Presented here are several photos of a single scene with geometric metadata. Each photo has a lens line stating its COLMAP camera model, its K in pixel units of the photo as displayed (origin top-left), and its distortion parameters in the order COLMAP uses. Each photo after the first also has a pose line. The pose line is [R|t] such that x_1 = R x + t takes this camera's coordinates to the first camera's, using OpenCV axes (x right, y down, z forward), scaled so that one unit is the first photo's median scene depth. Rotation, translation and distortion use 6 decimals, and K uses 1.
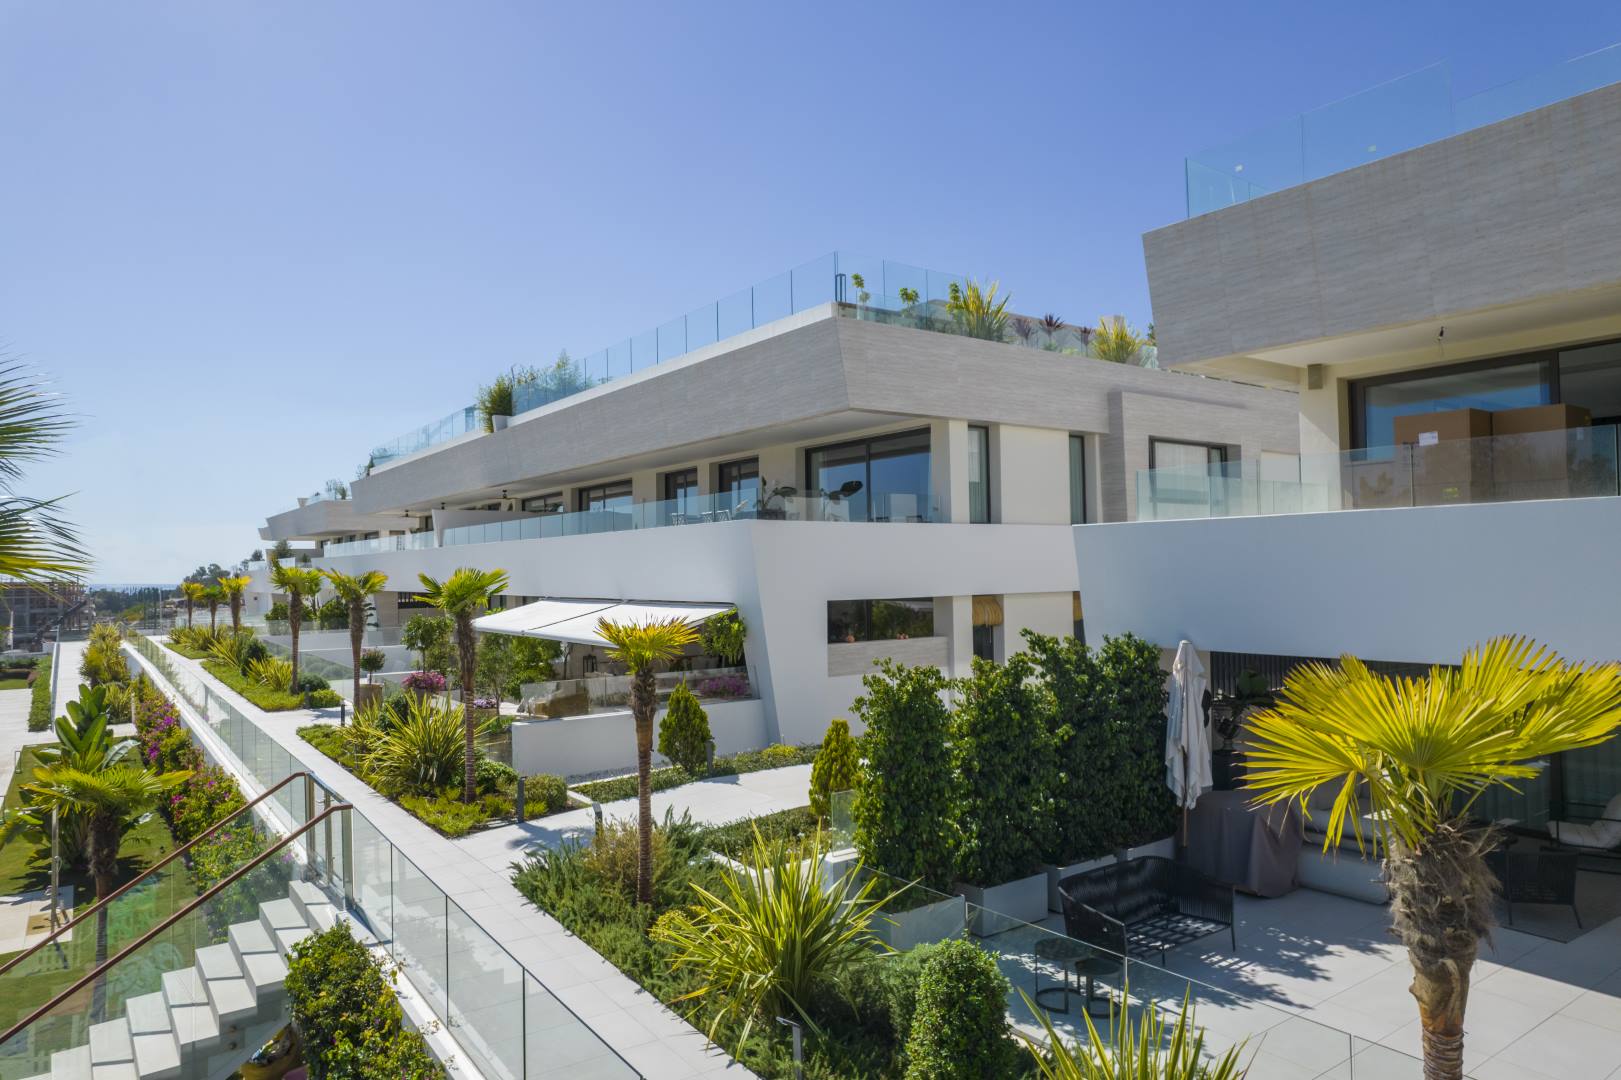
lens RADIAL K [[1029.0, 0, 815.2], [0, 1029.0, 546.9], [0, 0, 1]] dist [-0.053026, 0.044231]
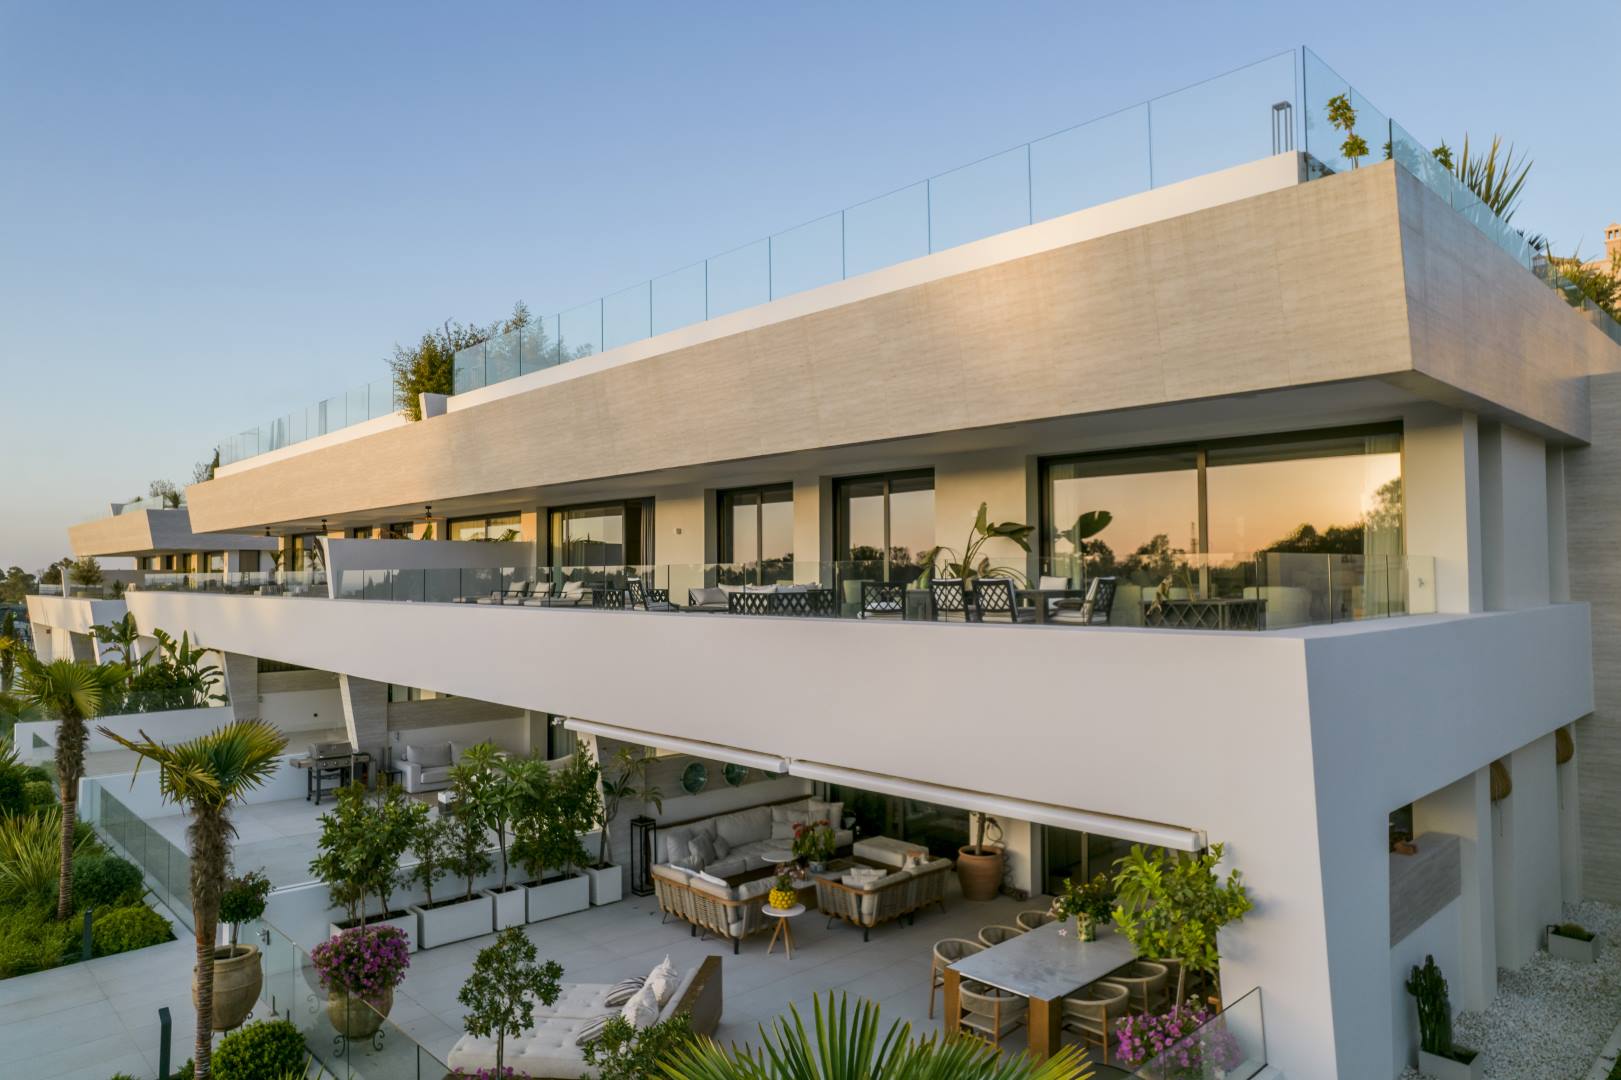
lens RADIAL K [[1029.0, 0, 806.5], [0, 1029.0, 545.5], [0, 0, 1]] dist [-0.053026, 0.044231]
pose [[0.992195, 0.009170, 0.124356, -0.143977], [-0.008686, 0.999952, -0.004432, -0.028861], [-0.124391, 0.003317, 0.992228, 0.308549]]
